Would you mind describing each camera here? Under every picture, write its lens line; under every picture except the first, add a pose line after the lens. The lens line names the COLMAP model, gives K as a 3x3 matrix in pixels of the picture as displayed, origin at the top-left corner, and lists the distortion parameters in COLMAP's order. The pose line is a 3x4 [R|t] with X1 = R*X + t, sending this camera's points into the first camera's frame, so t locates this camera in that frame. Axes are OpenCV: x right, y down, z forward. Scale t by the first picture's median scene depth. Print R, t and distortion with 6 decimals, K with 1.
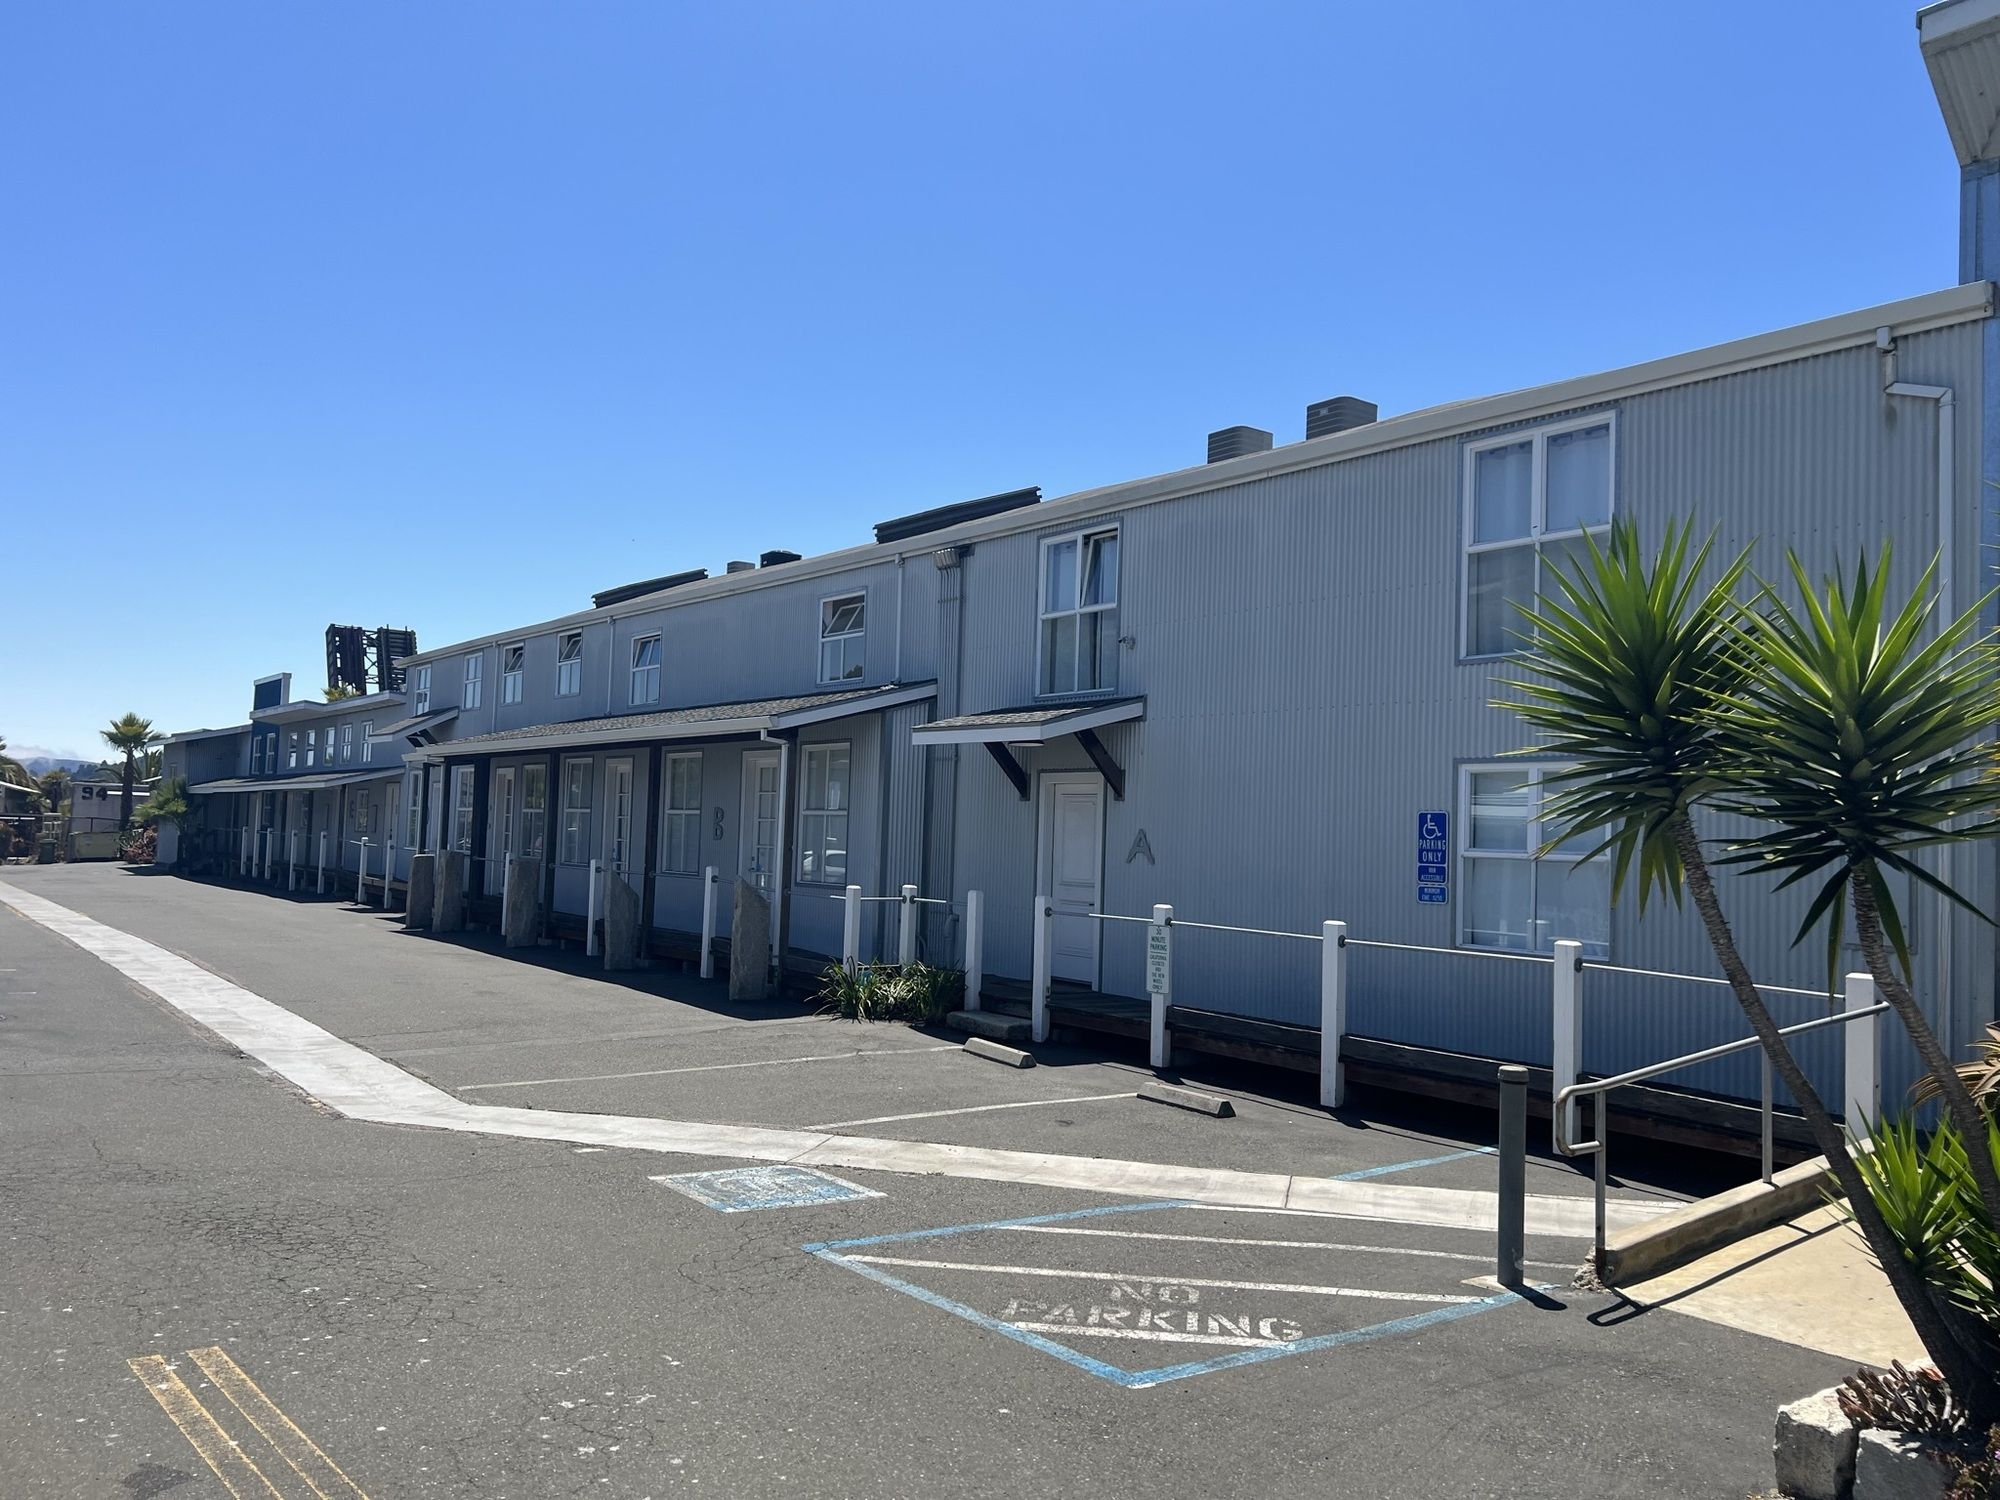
lens RADIAL K [[1515.1, 0, 993.9], [0, 1515.1, 758.1], [0, 0, 1]] dist [0.046164, -0.054274]
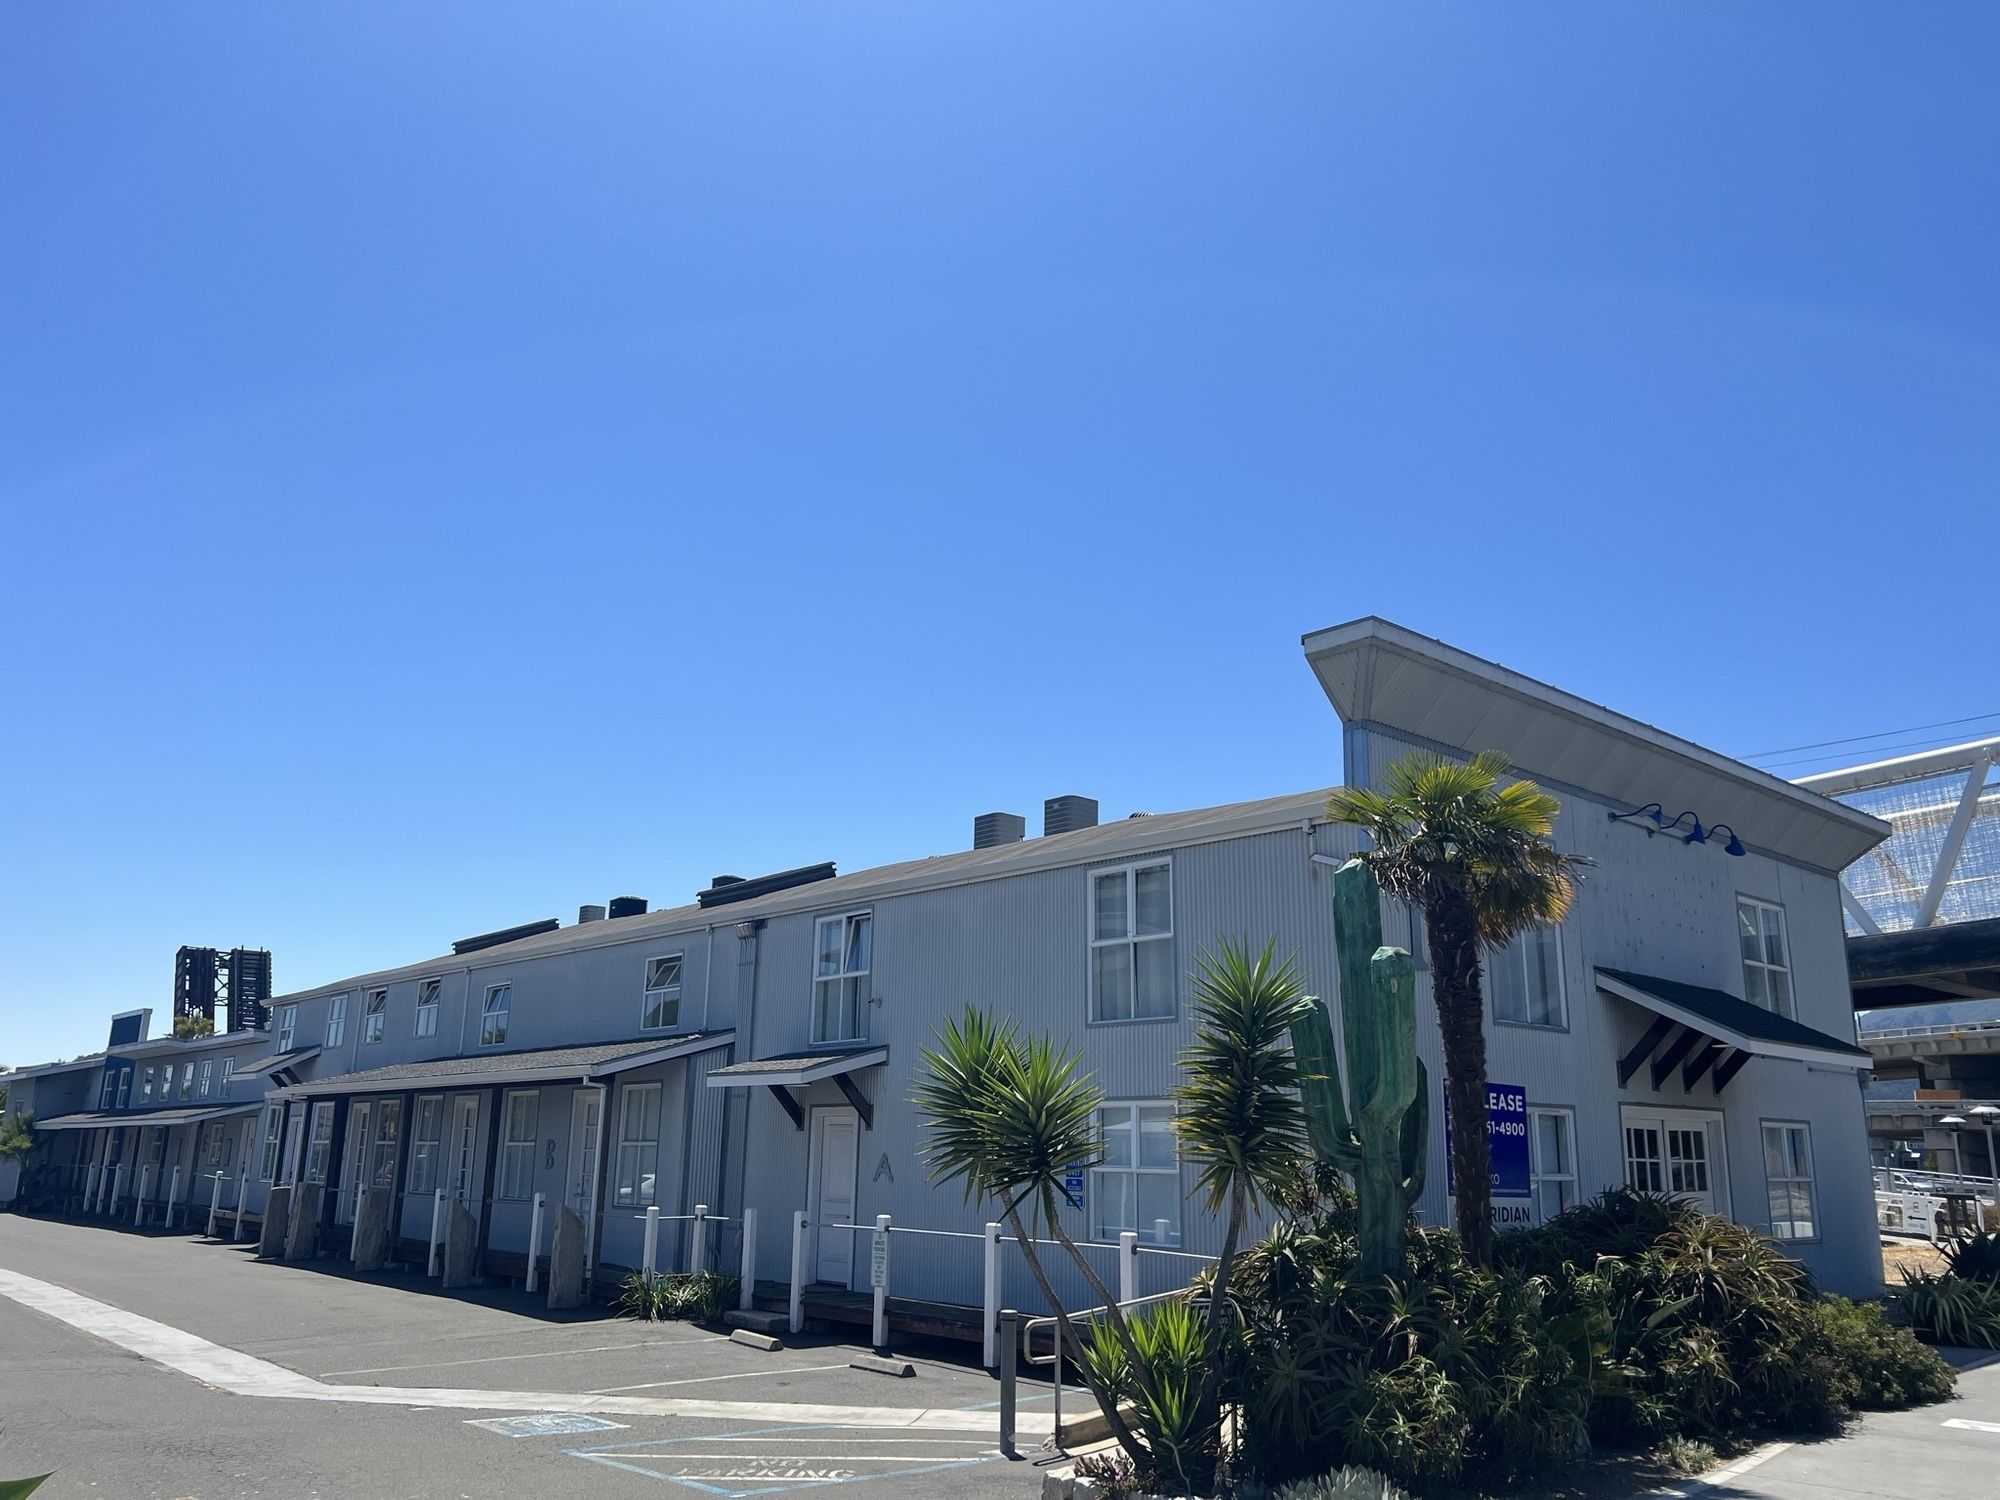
lens RADIAL K [[1518.5, 0, 1001.6], [0, 1518.5, 760.4], [0, 0, 1]] dist [0.030462, -0.030070]
pose [[0.996330, 0.001465, 0.085583, 0.082009], [0.015428, 0.980406, -0.196384, -0.023464], [-0.084193, 0.196984, 0.976785, -0.303363]]
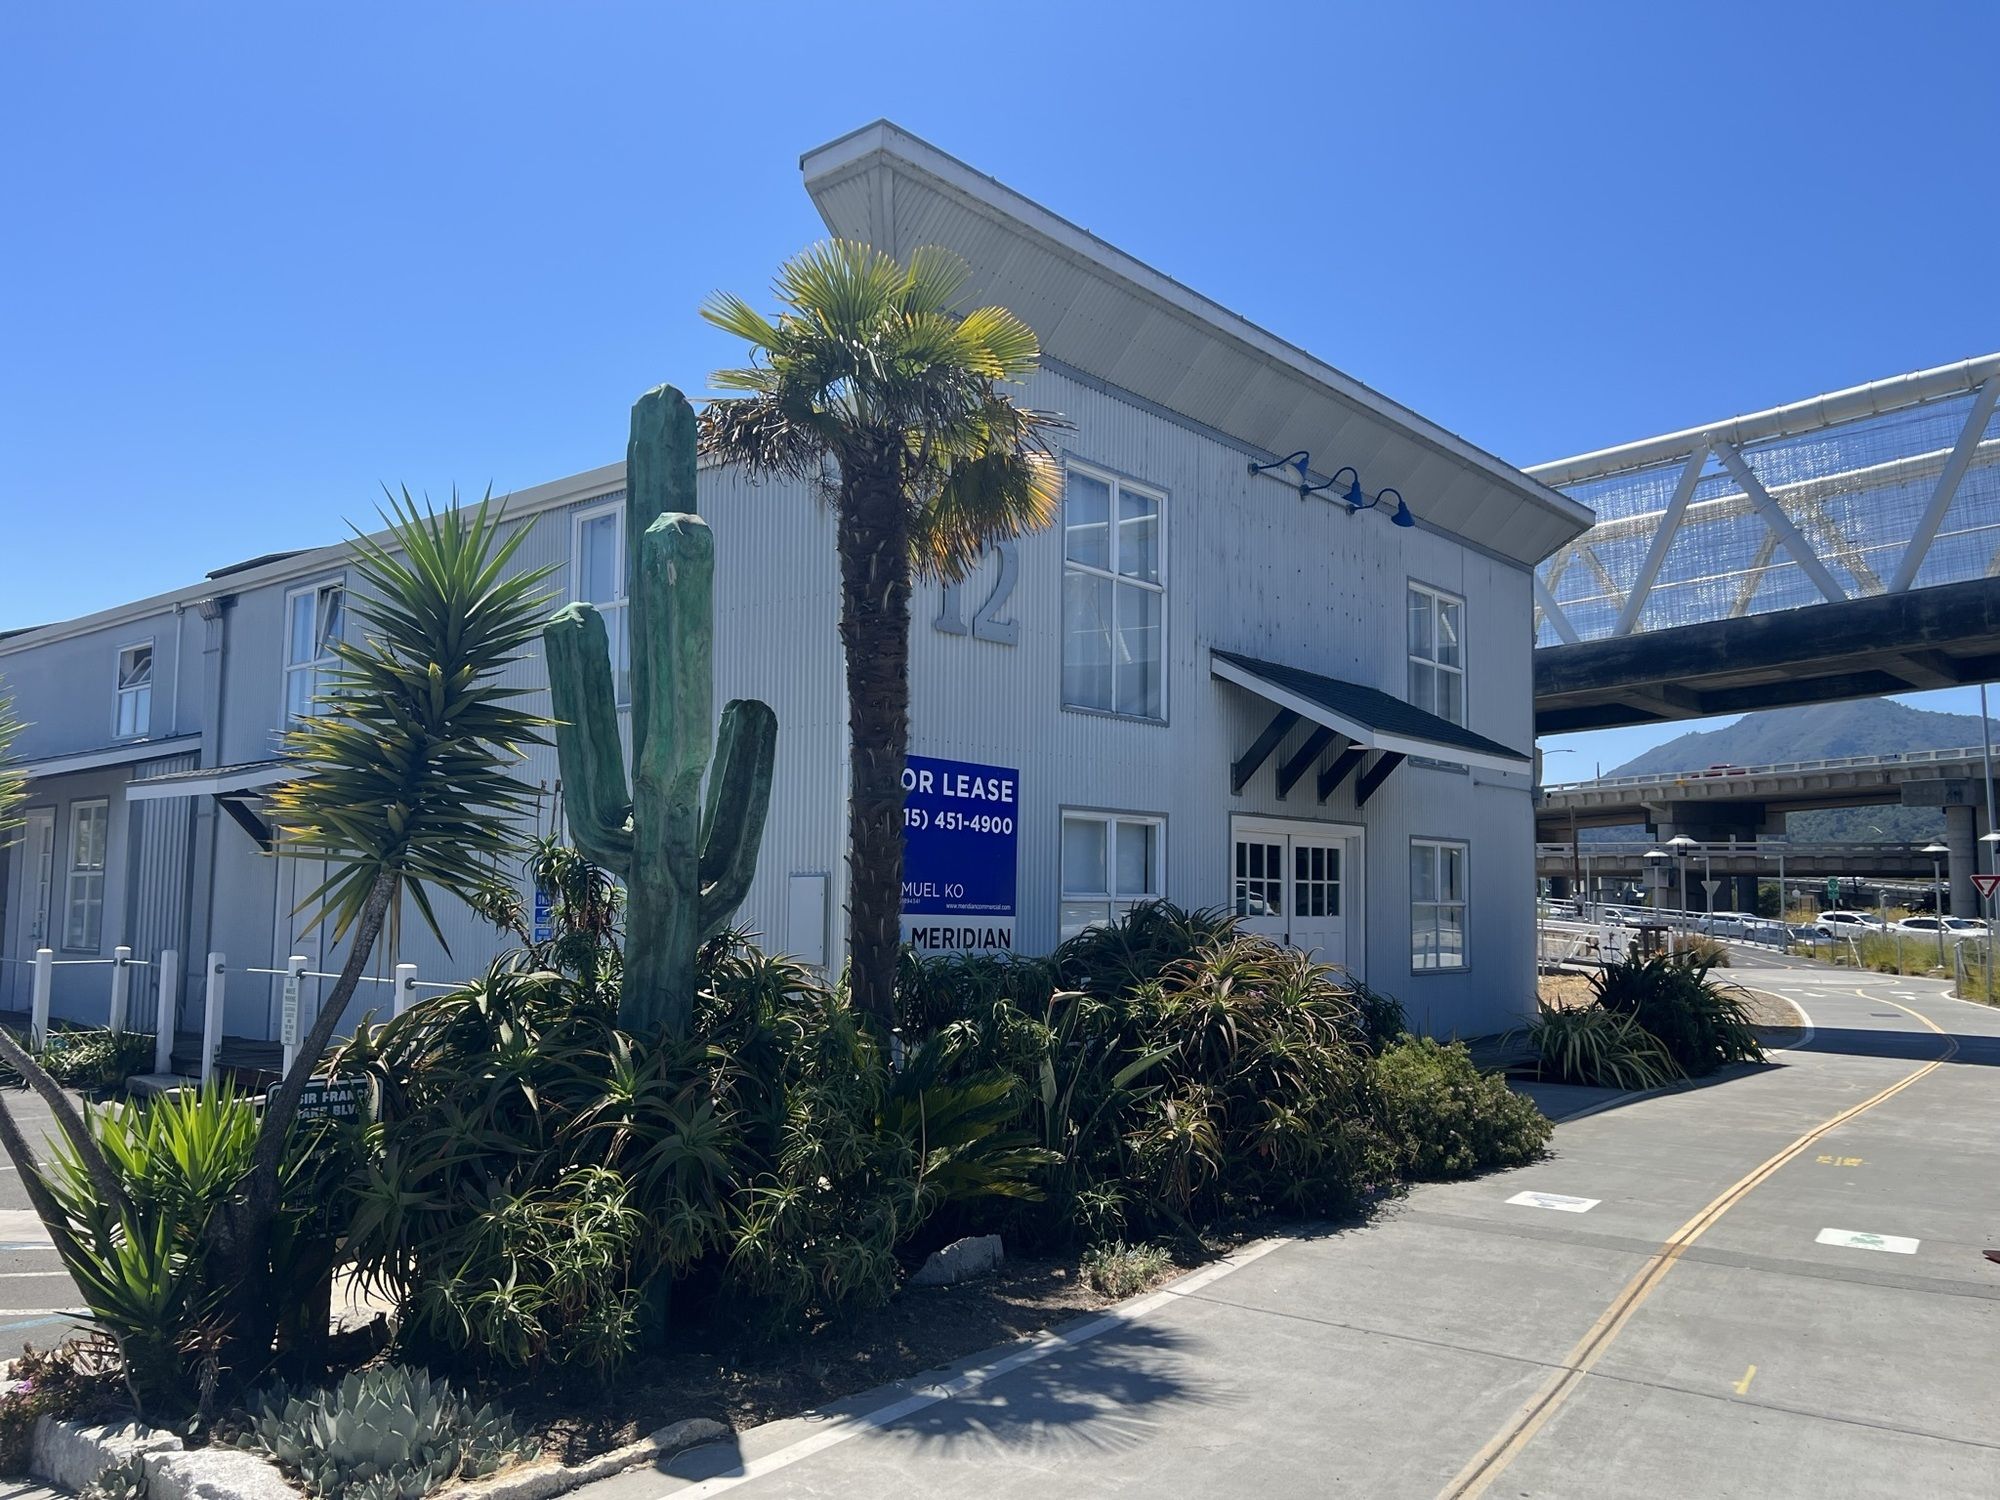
lens RADIAL K [[1516.9, 0, 1025.7], [0, 1516.9, 764.2], [0, 0, 1]] dist [0.050603, -0.065441]
pose [[0.974653, -0.005960, 0.223643, 0.291535], [0.013465, 0.999396, -0.032048, 0.007080], [-0.223317, 0.034247, 0.974144, -0.080599]]
